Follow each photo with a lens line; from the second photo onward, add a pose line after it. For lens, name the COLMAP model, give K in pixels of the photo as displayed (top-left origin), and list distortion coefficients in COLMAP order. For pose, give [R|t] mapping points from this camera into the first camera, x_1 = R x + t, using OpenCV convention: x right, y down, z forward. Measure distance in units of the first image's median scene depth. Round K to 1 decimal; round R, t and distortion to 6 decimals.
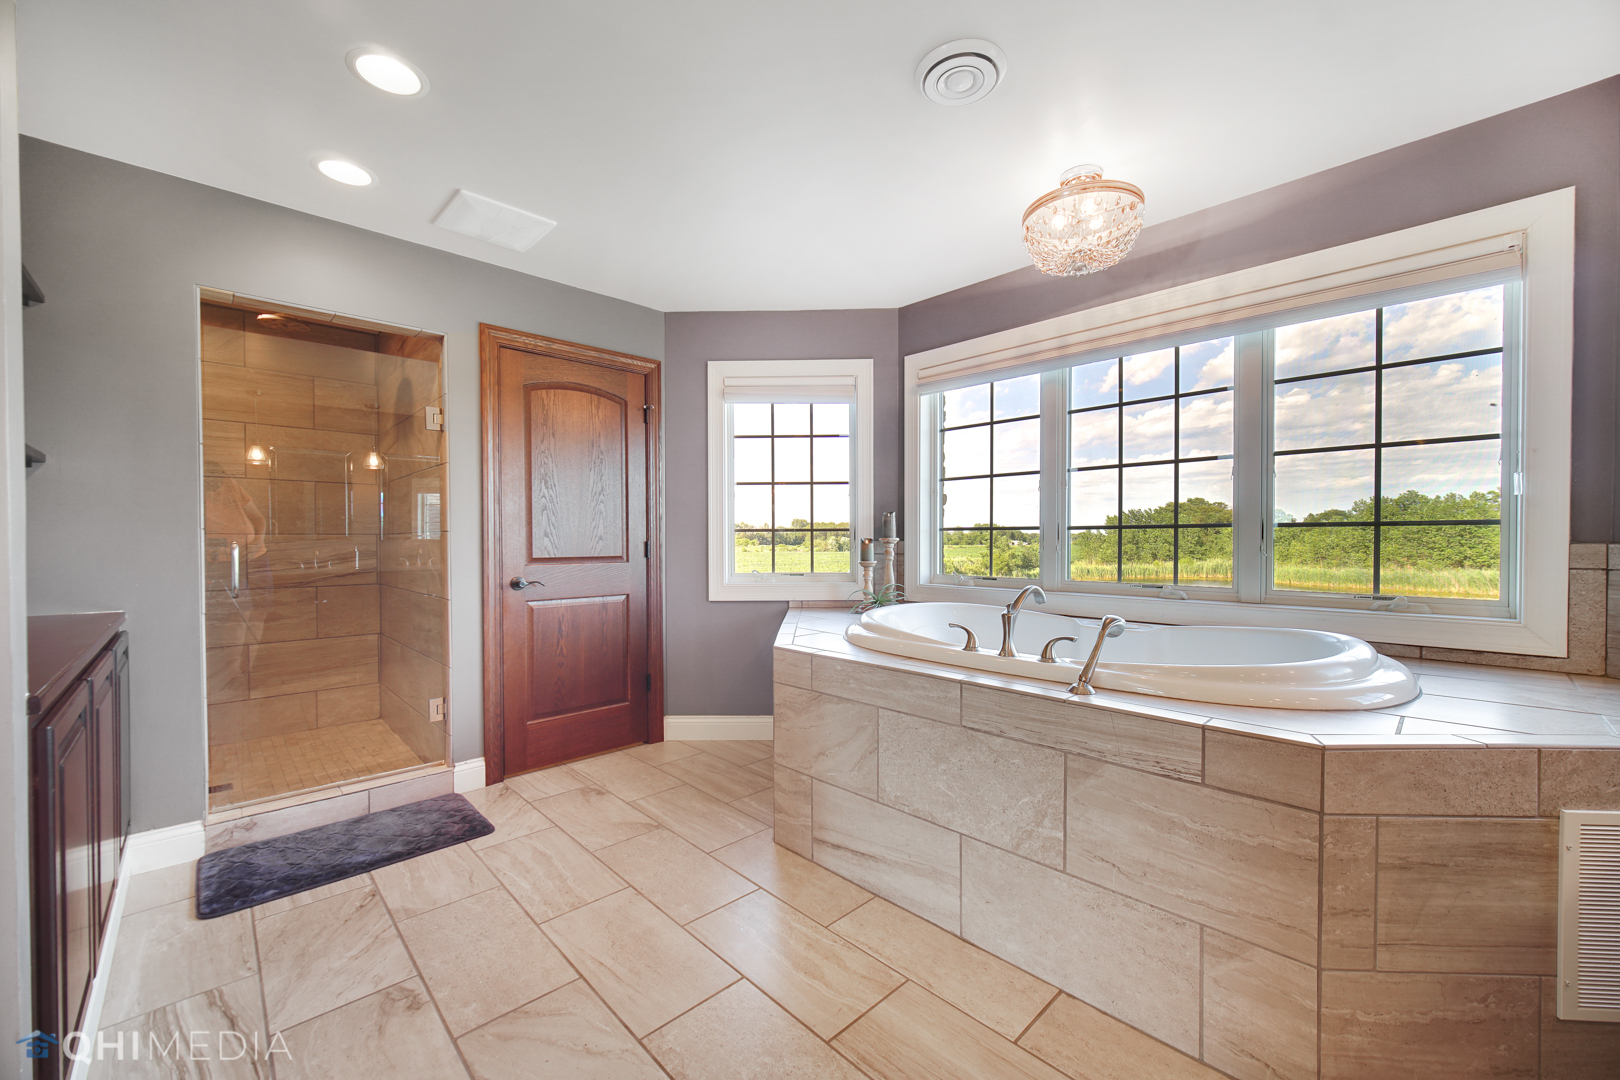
lens RADIAL K [[637.6, 0, 804.9], [0, 637.6, 551.6], [0, 0, 1]] dist [-0.001030, 0.000043]
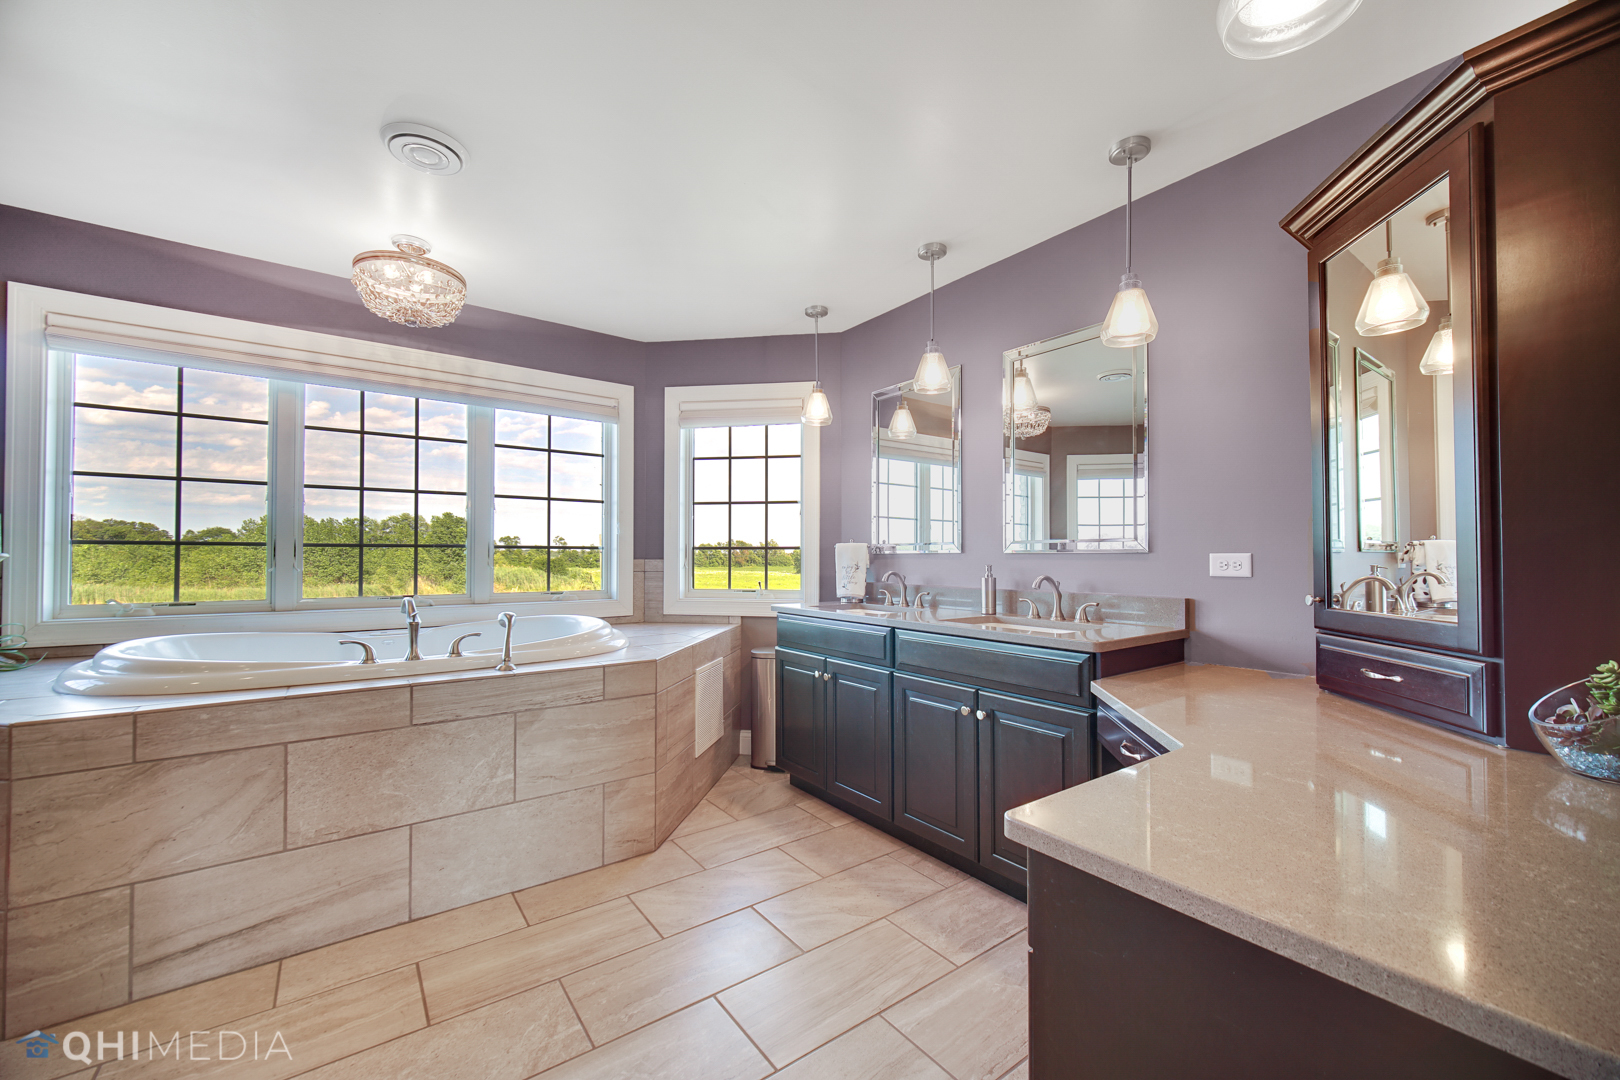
lens RADIAL K [[660.5, 0, 803.4], [0, 660.5, 552.5], [0, 0, 1]] dist [0.001381, 0.000102]
pose [[0.133207, 0.009505, 0.991043, -0.709070], [0.018819, 0.999749, -0.012118, 0.002116], [-0.990910, 0.020265, 0.132995, 0.154227]]
